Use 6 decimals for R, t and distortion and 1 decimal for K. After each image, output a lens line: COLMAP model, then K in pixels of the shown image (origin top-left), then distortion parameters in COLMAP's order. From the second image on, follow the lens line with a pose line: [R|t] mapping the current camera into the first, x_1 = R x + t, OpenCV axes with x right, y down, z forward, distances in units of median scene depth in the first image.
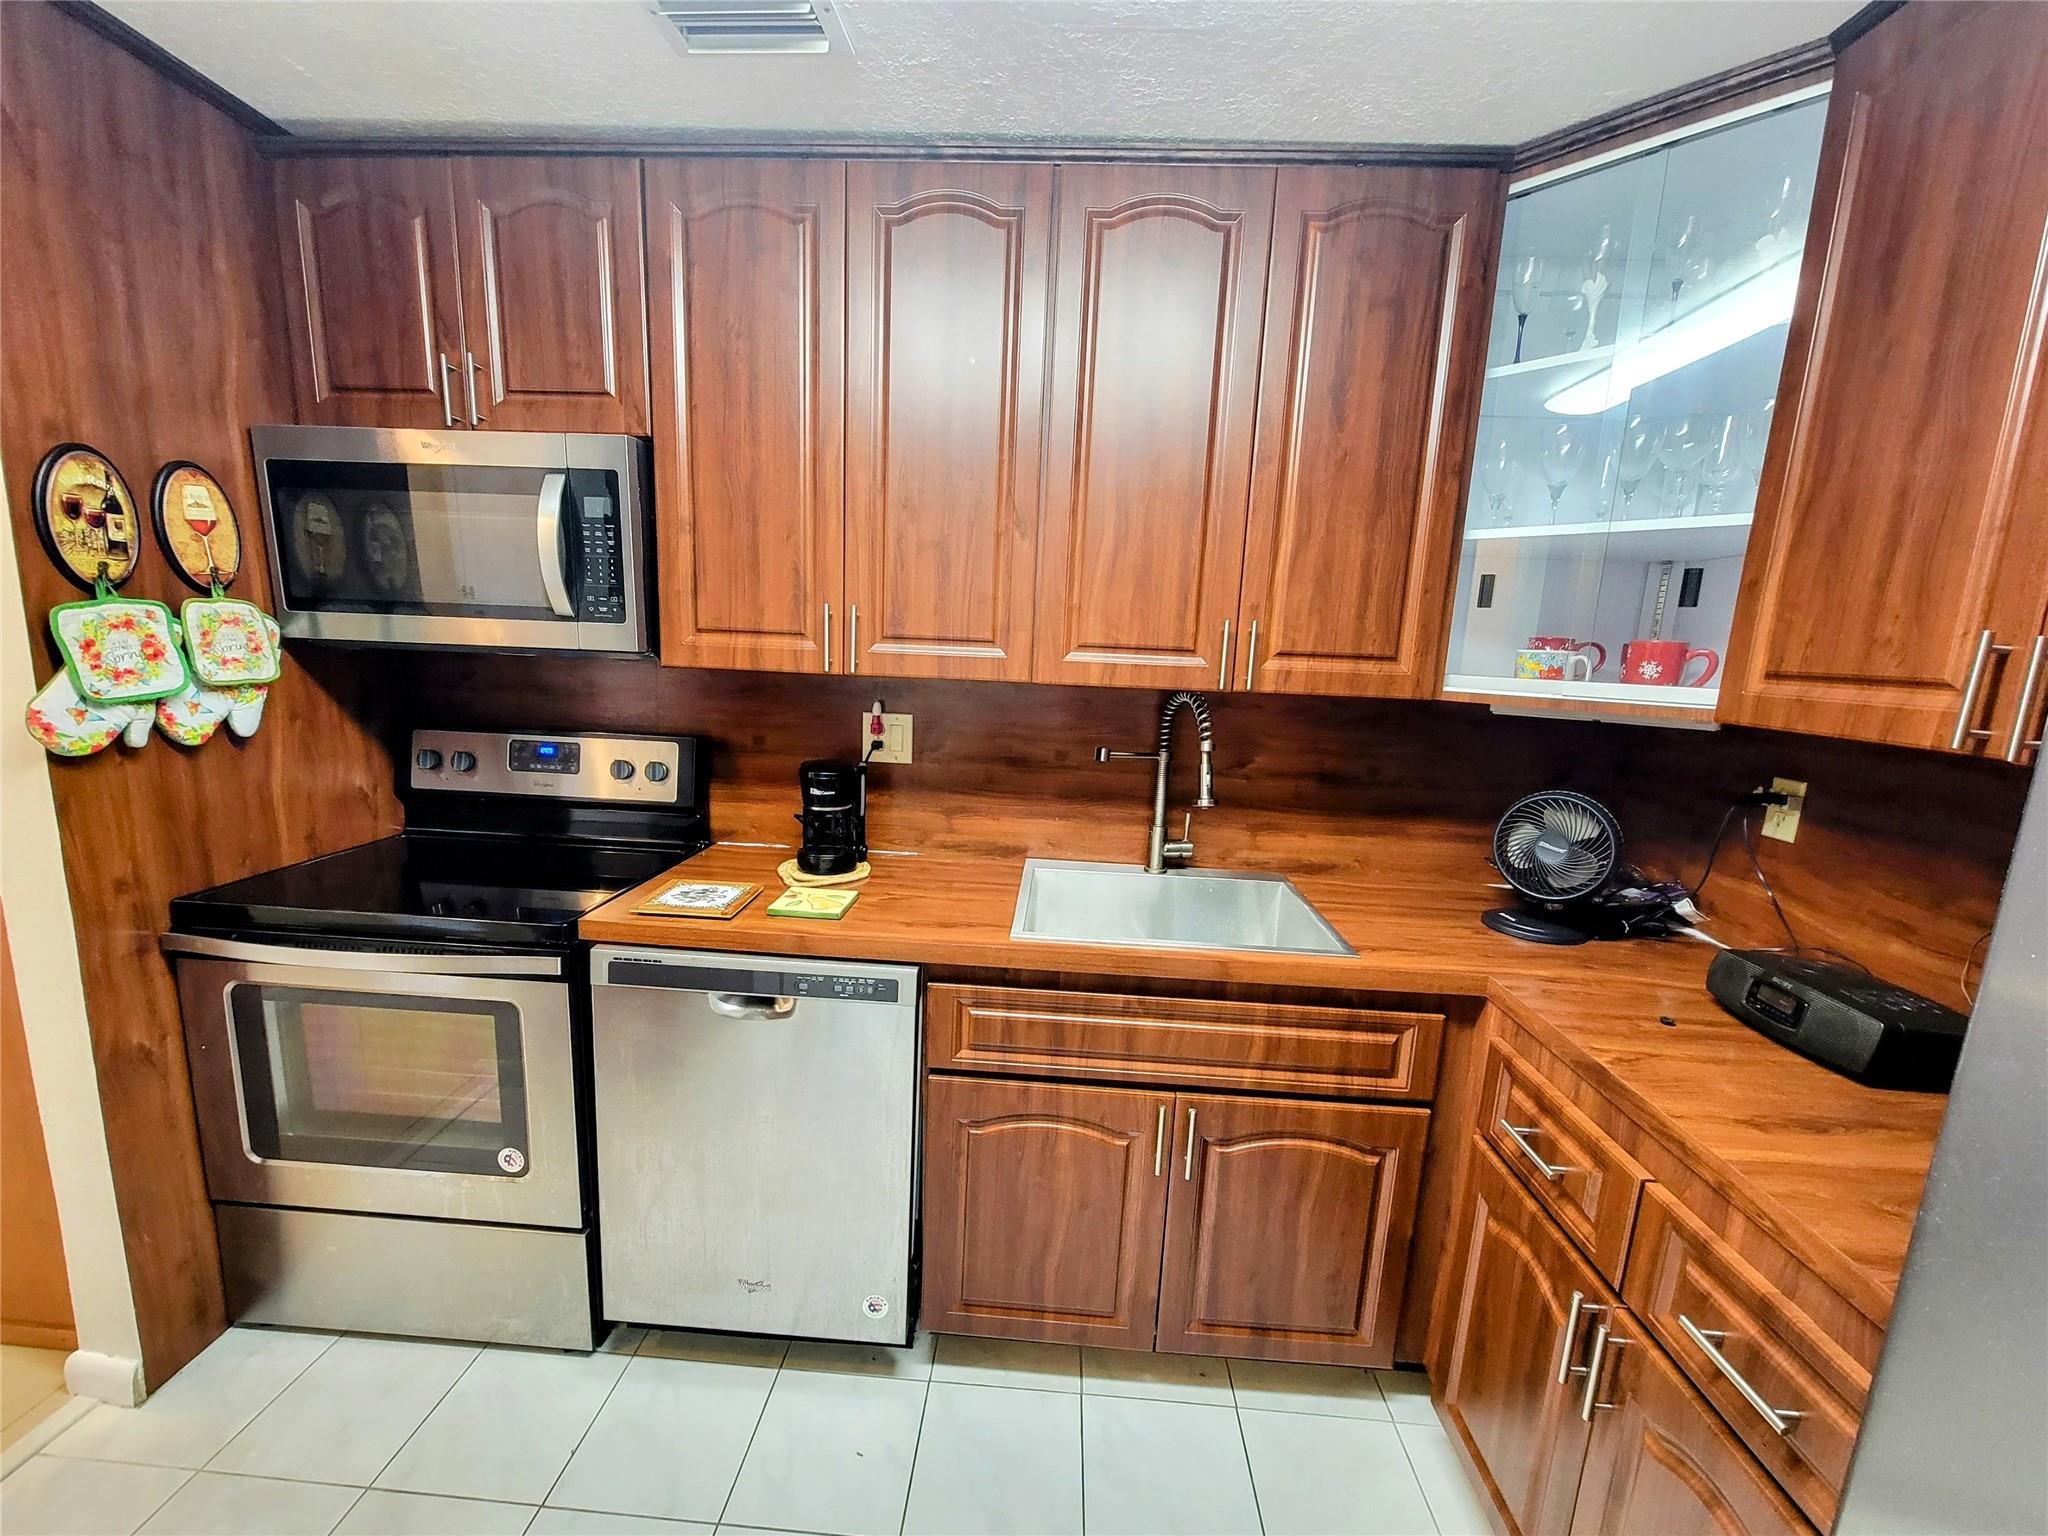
lens RADIAL K [[832.9, 0, 1020.3], [0, 832.9, 789.7], [0, 0, 1]] dist [-0.002552, -0.000552]
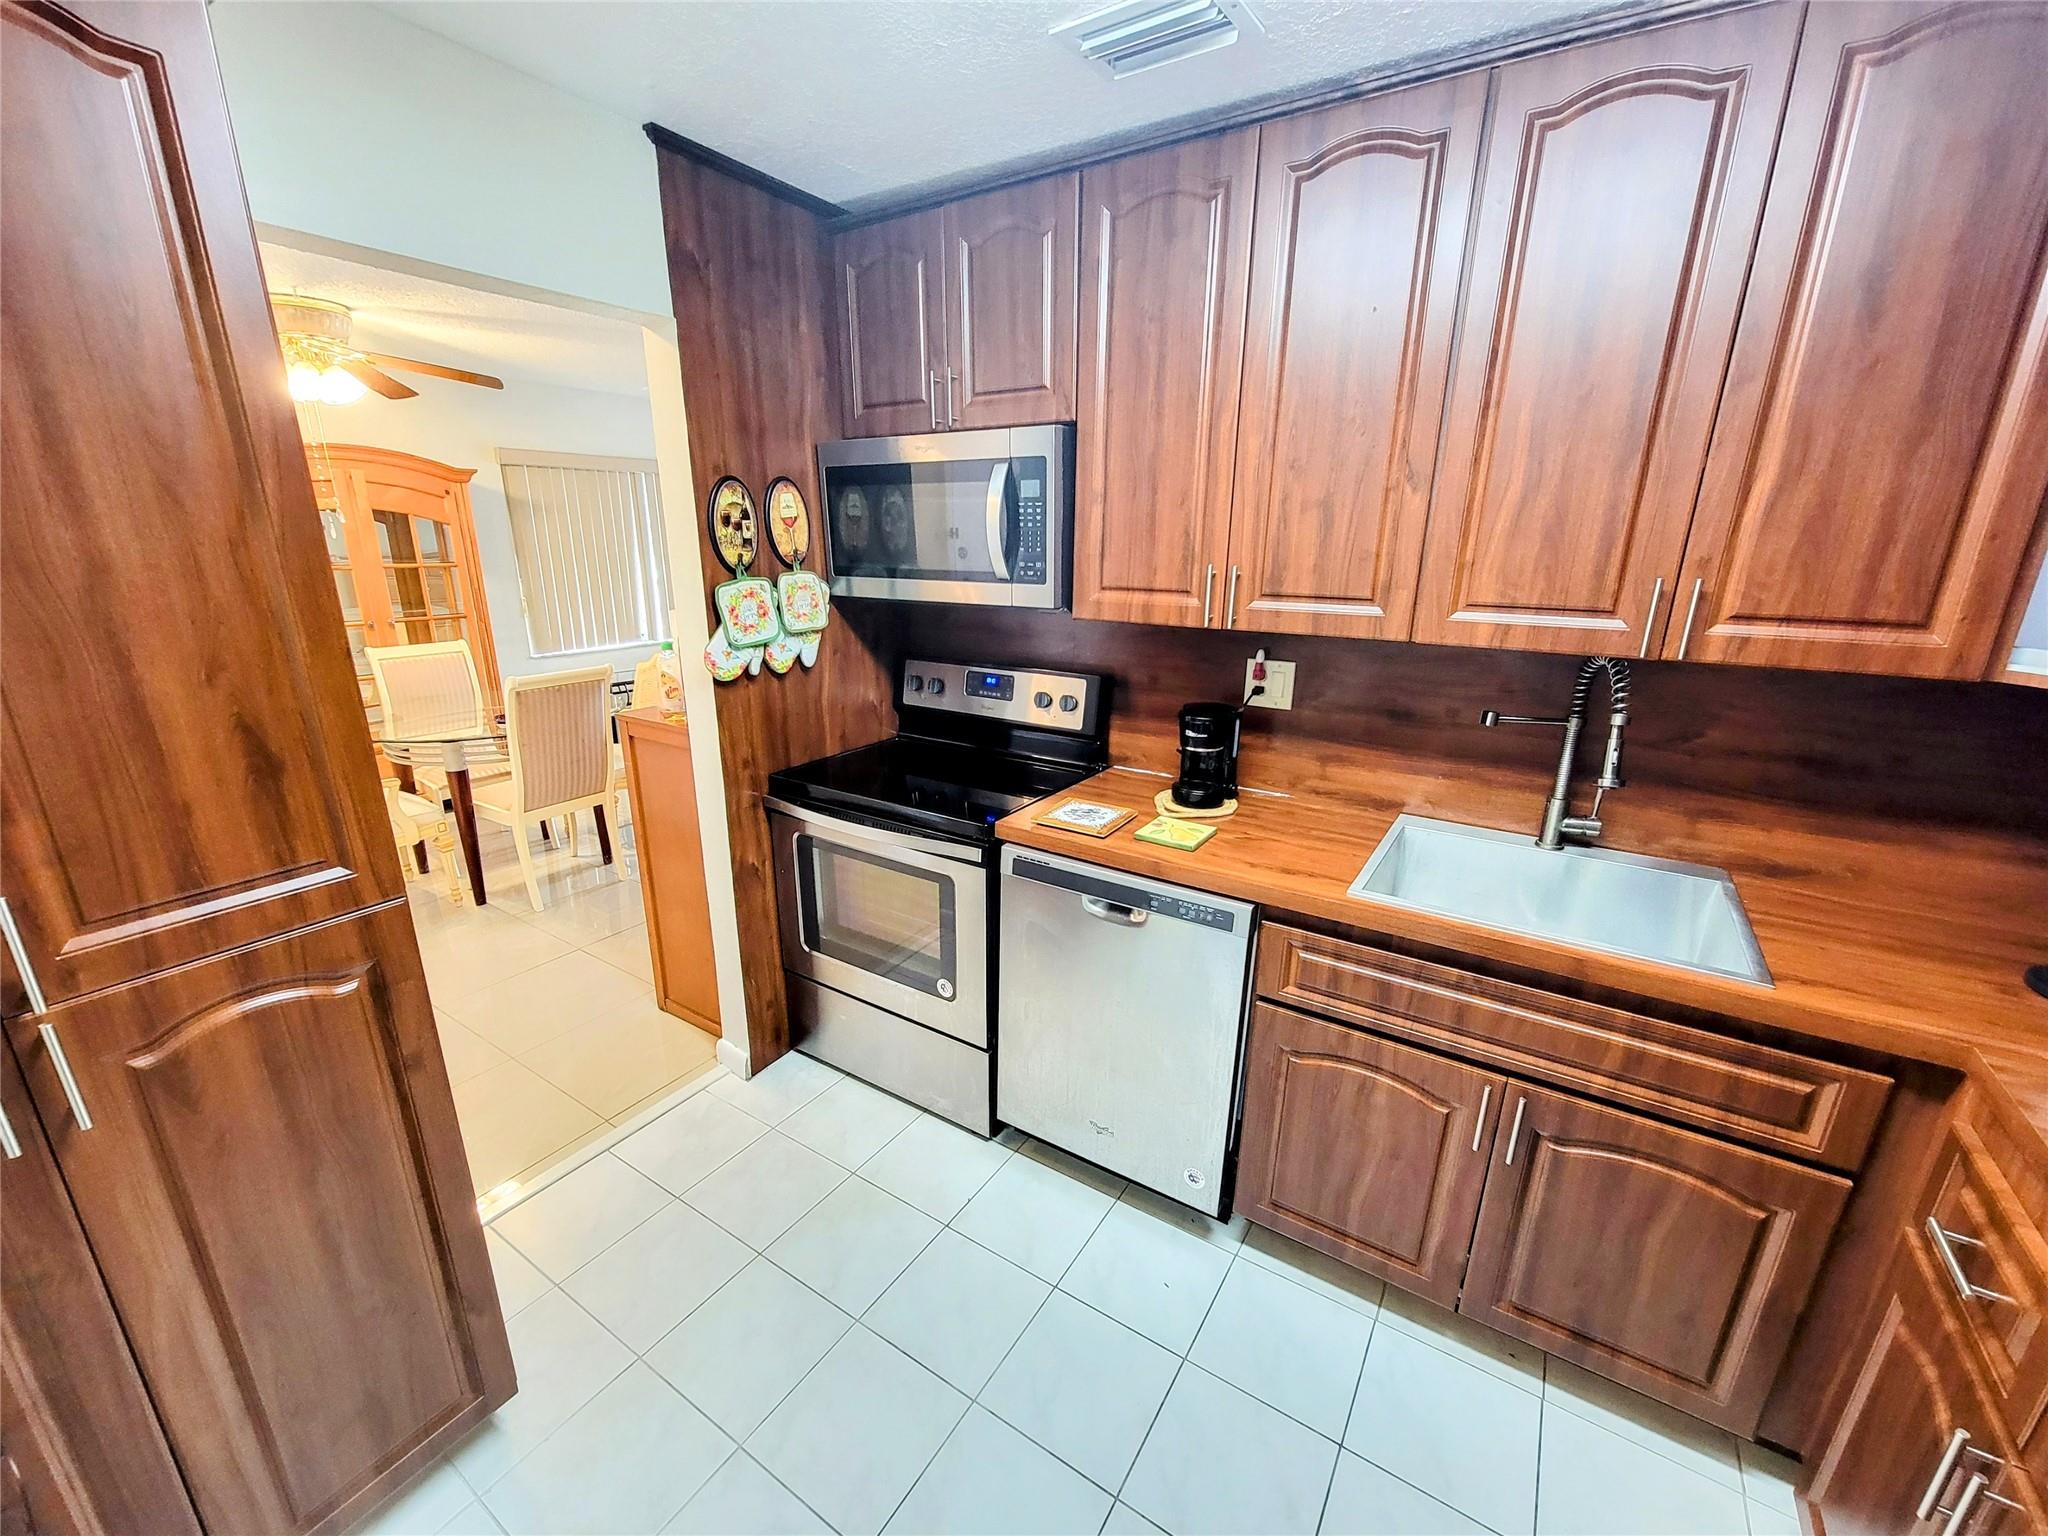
lens RADIAL K [[832.9, 0, 1020.3], [0, 832.9, 789.7], [0, 0, 1]] dist [-0.002552, -0.000552]
pose [[0.867009, 0.113797, -0.485124, 0.119898], [-0.058453, 0.990079, 0.127779, -0.059180], [0.494852, -0.082429, 0.865059, -0.095699]]
